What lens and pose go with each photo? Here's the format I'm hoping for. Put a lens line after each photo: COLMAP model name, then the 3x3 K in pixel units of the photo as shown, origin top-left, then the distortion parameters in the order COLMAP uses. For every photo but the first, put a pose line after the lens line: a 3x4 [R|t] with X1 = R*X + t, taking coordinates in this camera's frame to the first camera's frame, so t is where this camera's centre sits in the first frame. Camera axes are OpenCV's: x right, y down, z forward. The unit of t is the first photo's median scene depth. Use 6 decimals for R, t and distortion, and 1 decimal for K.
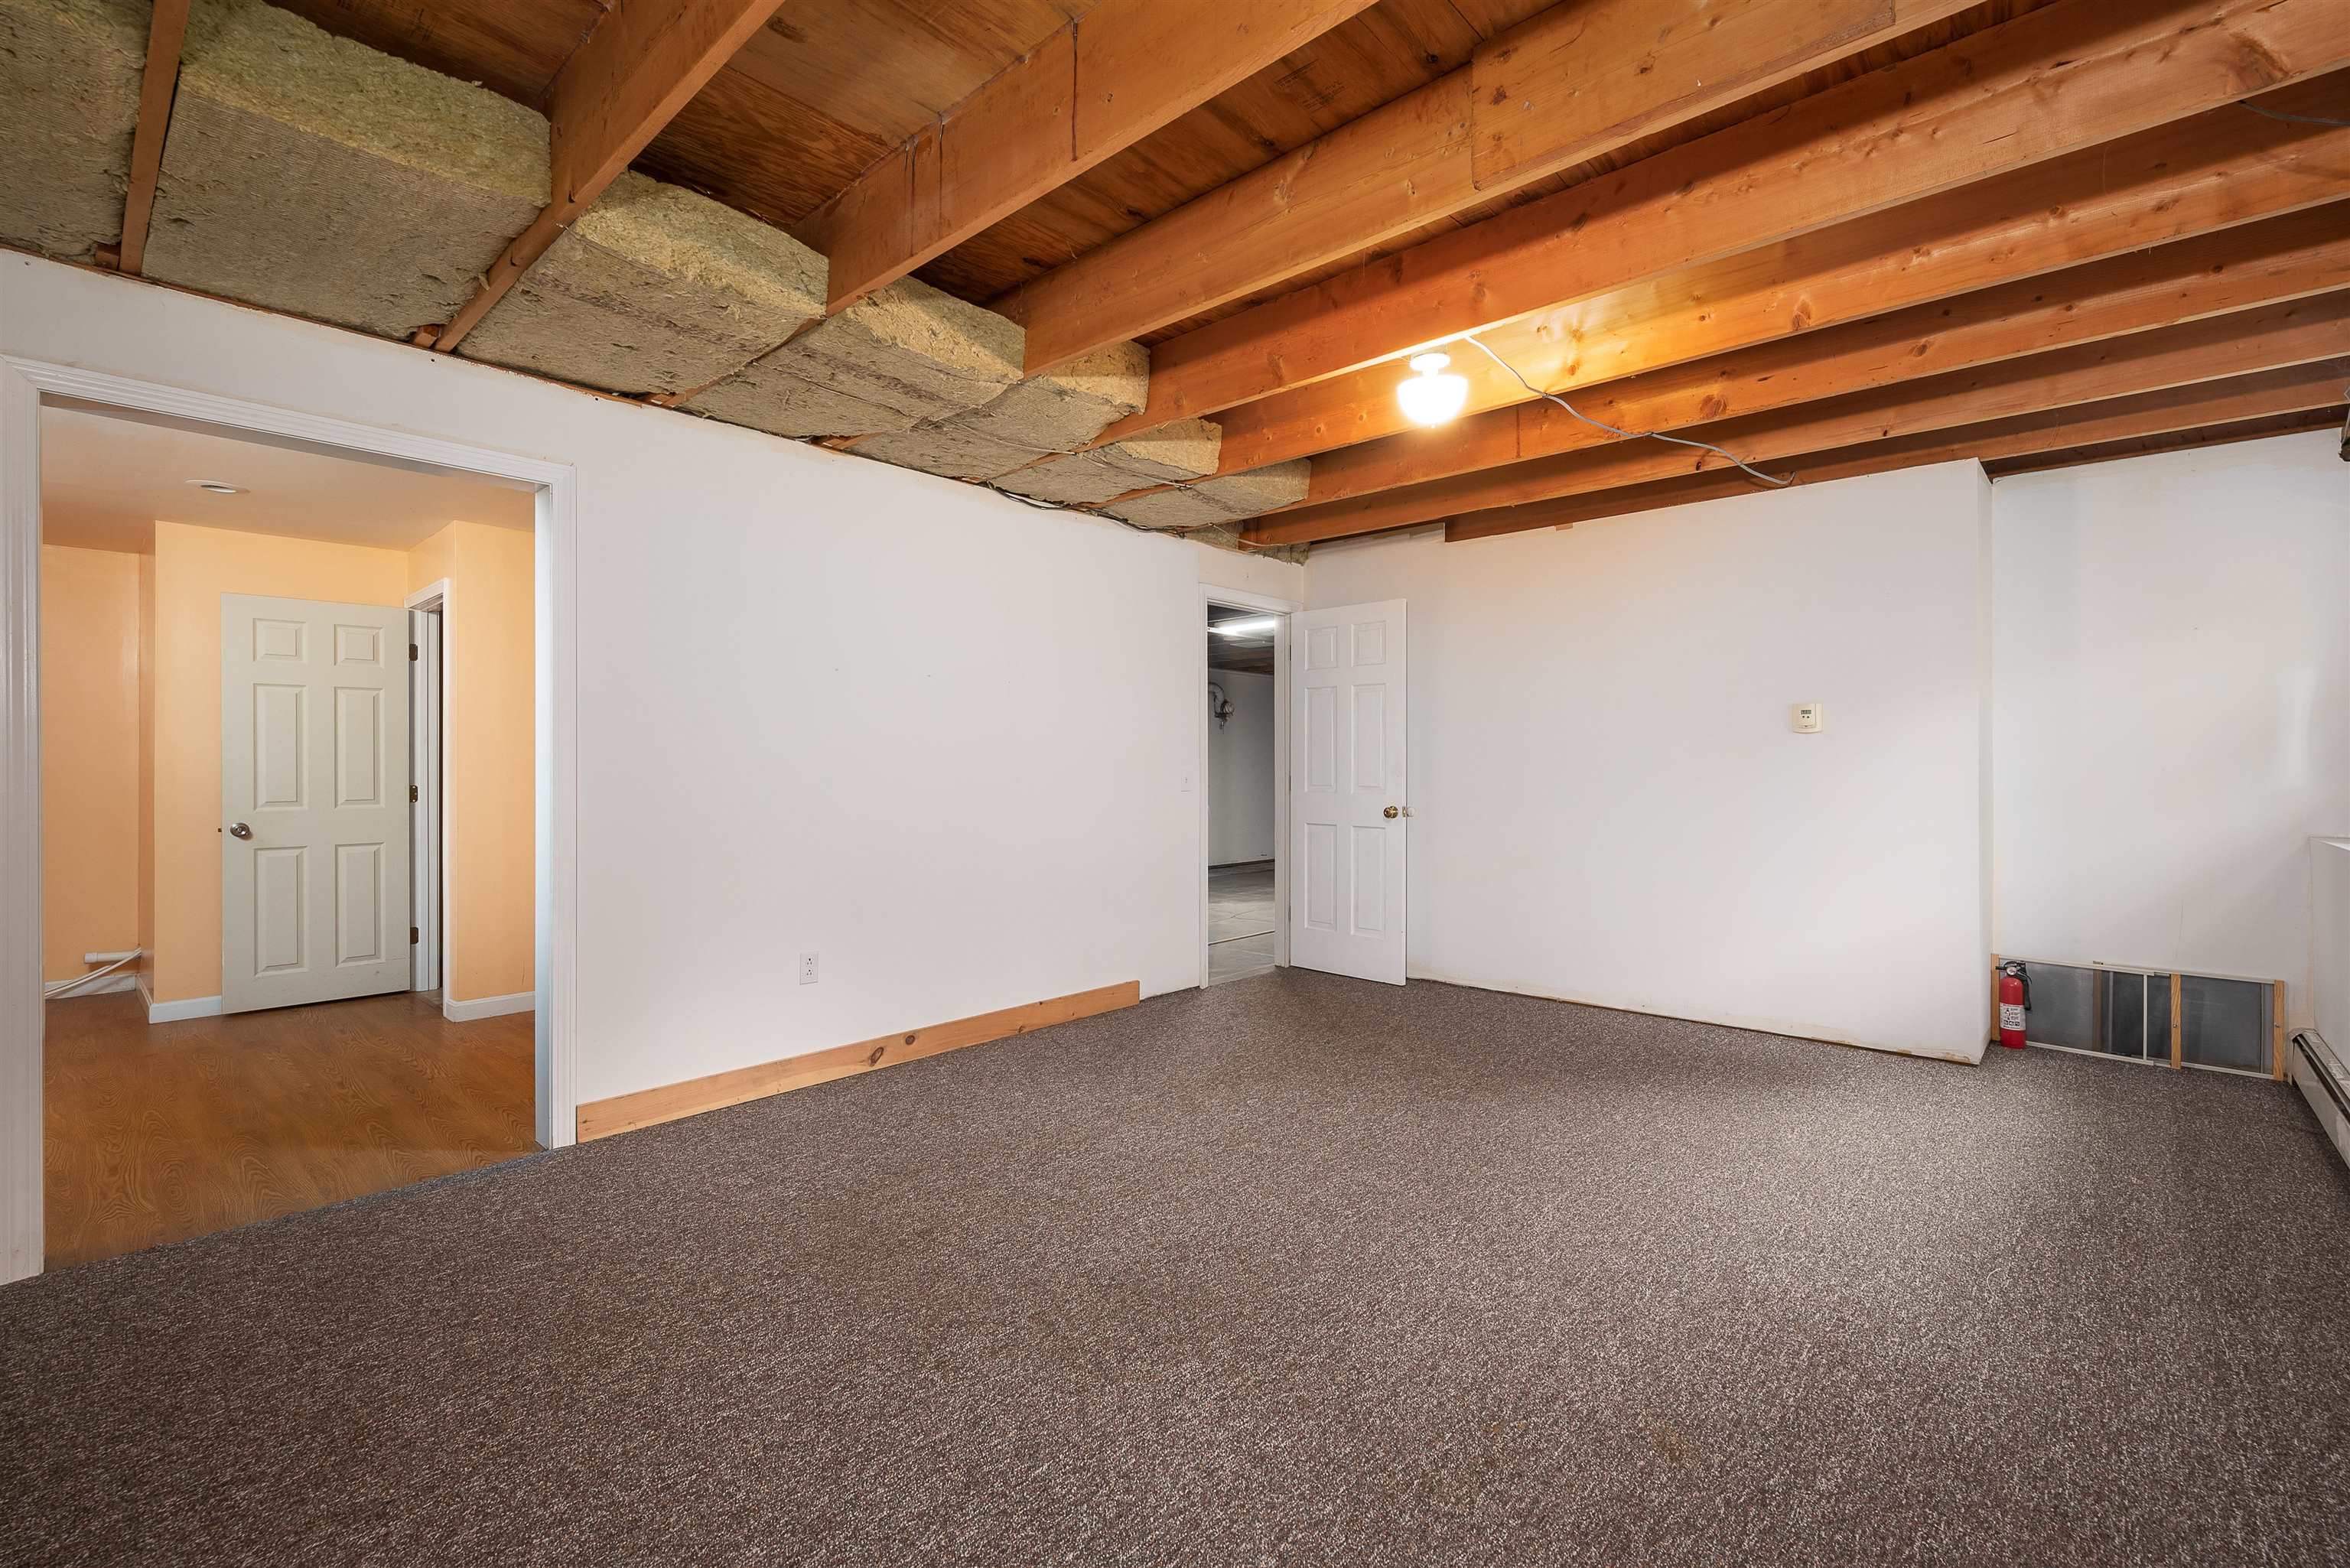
lens RADIAL K [[1016.7, 0, 1184.7], [0, 1016.7, 788.7], [0, 0, 1]] dist [-0.000458, -0.000461]
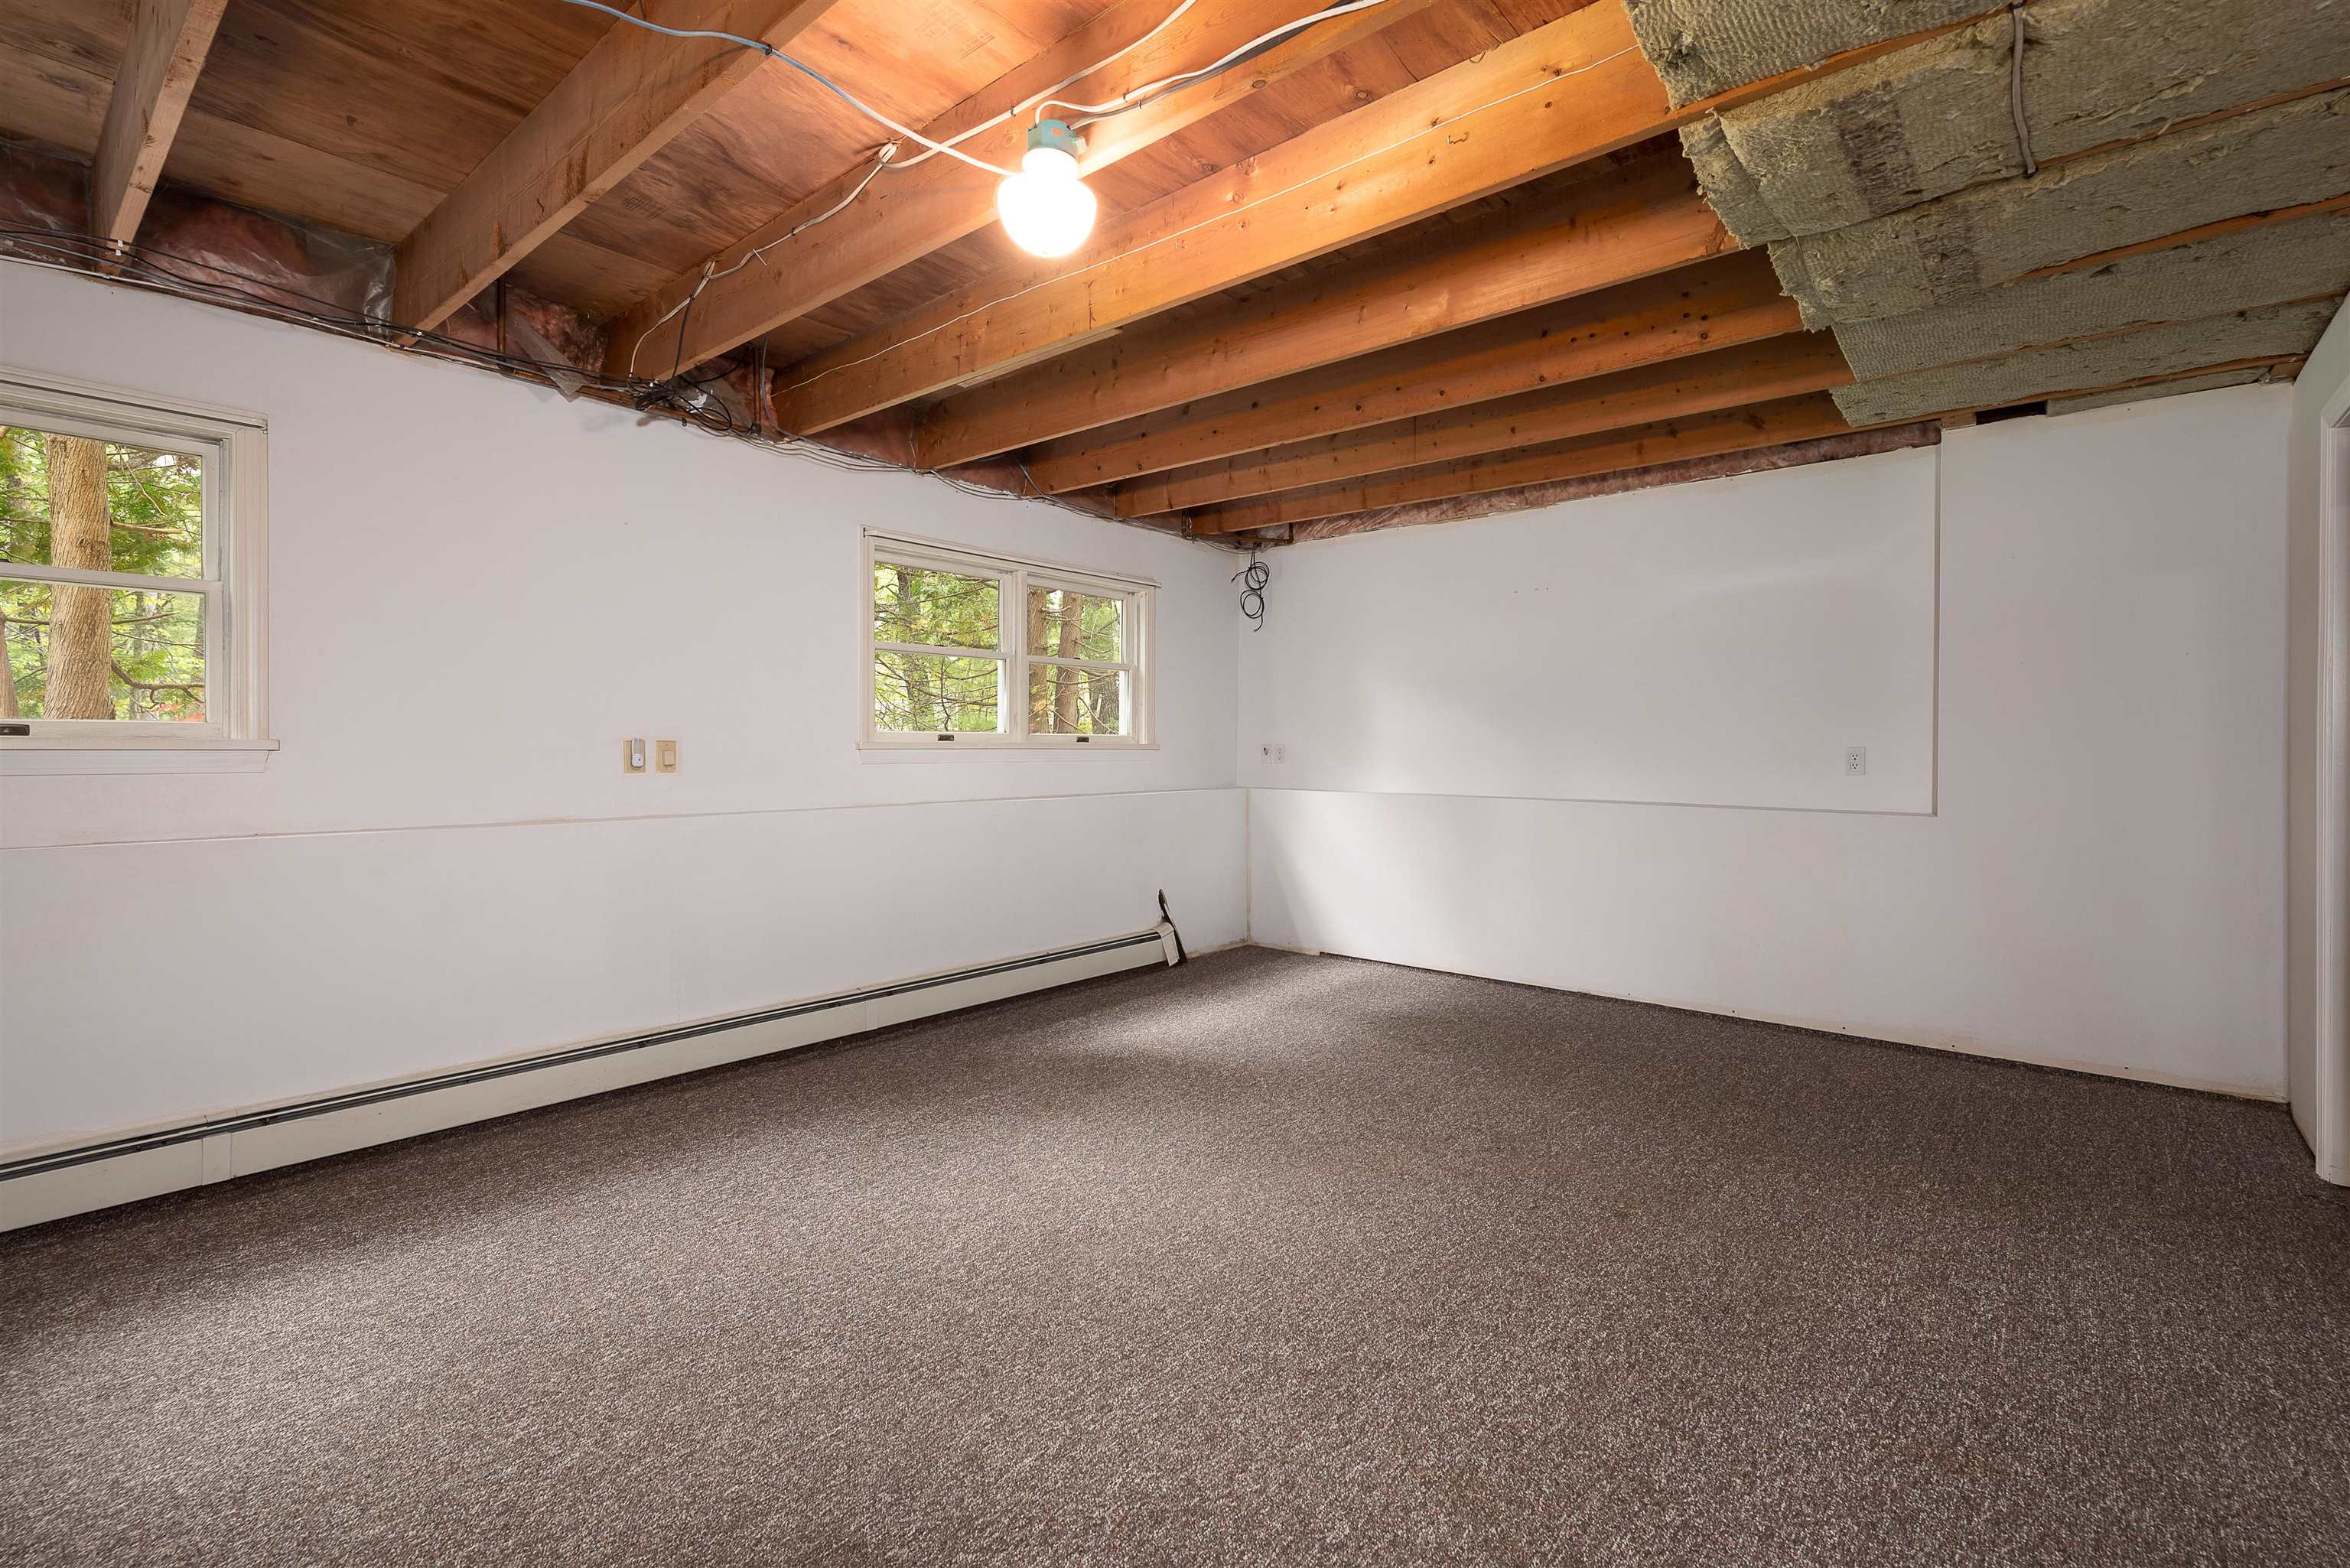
lens RADIAL K [[1043.6, 0, 1174.1], [0, 1043.6, 740.7], [0, 0, 1]] dist [-0.000050, -0.000094]
pose [[-0.999568, -0.006644, -0.028636, 0.185259], [-0.007134, 0.999829, 0.017039, -0.030959], [0.028518, 0.017236, -0.999445, 1.768584]]
